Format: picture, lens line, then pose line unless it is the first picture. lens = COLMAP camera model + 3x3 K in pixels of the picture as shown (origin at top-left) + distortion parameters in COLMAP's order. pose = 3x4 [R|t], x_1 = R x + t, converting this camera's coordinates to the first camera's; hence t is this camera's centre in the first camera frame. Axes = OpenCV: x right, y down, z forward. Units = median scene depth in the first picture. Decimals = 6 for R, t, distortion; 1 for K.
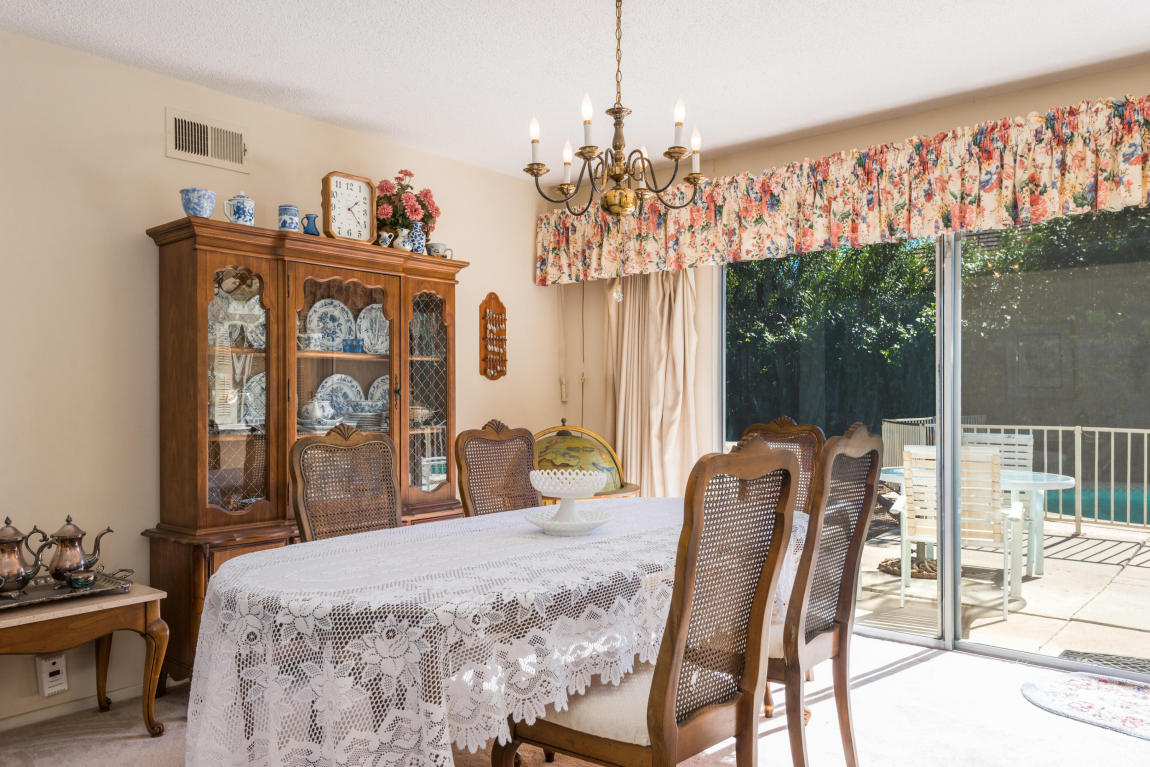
lens RADIAL K [[882.4, 0, 569.1], [0, 882.4, 383.0], [0, 0, 1]] dist [0.006019, -0.000101]
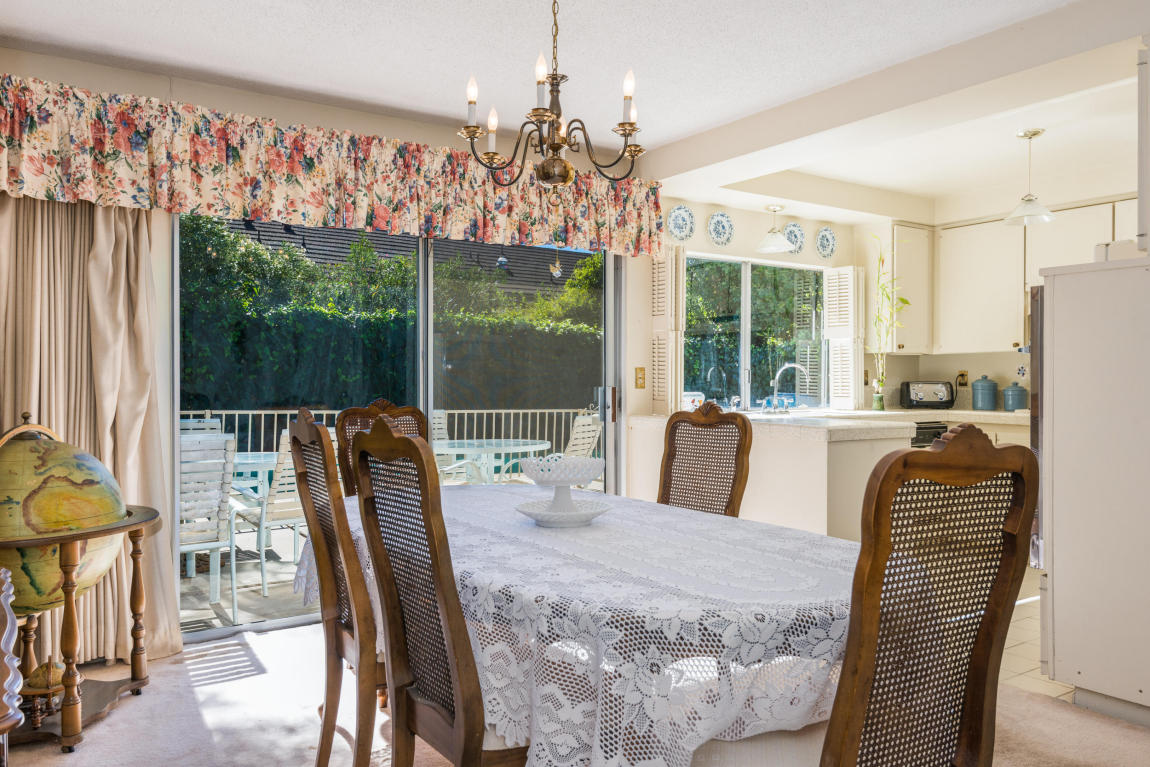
lens RADIAL K [[882.4, 0, 569.3], [0, 882.4, 385.5], [0, 0, 1]] dist [0.006019, -0.000101]
pose [[0.214981, 0.002144, 0.976616, -0.603618], [-0.010812, 0.999942, 0.000185, 0.020635], [-0.976558, -0.010599, 0.214992, 0.538777]]
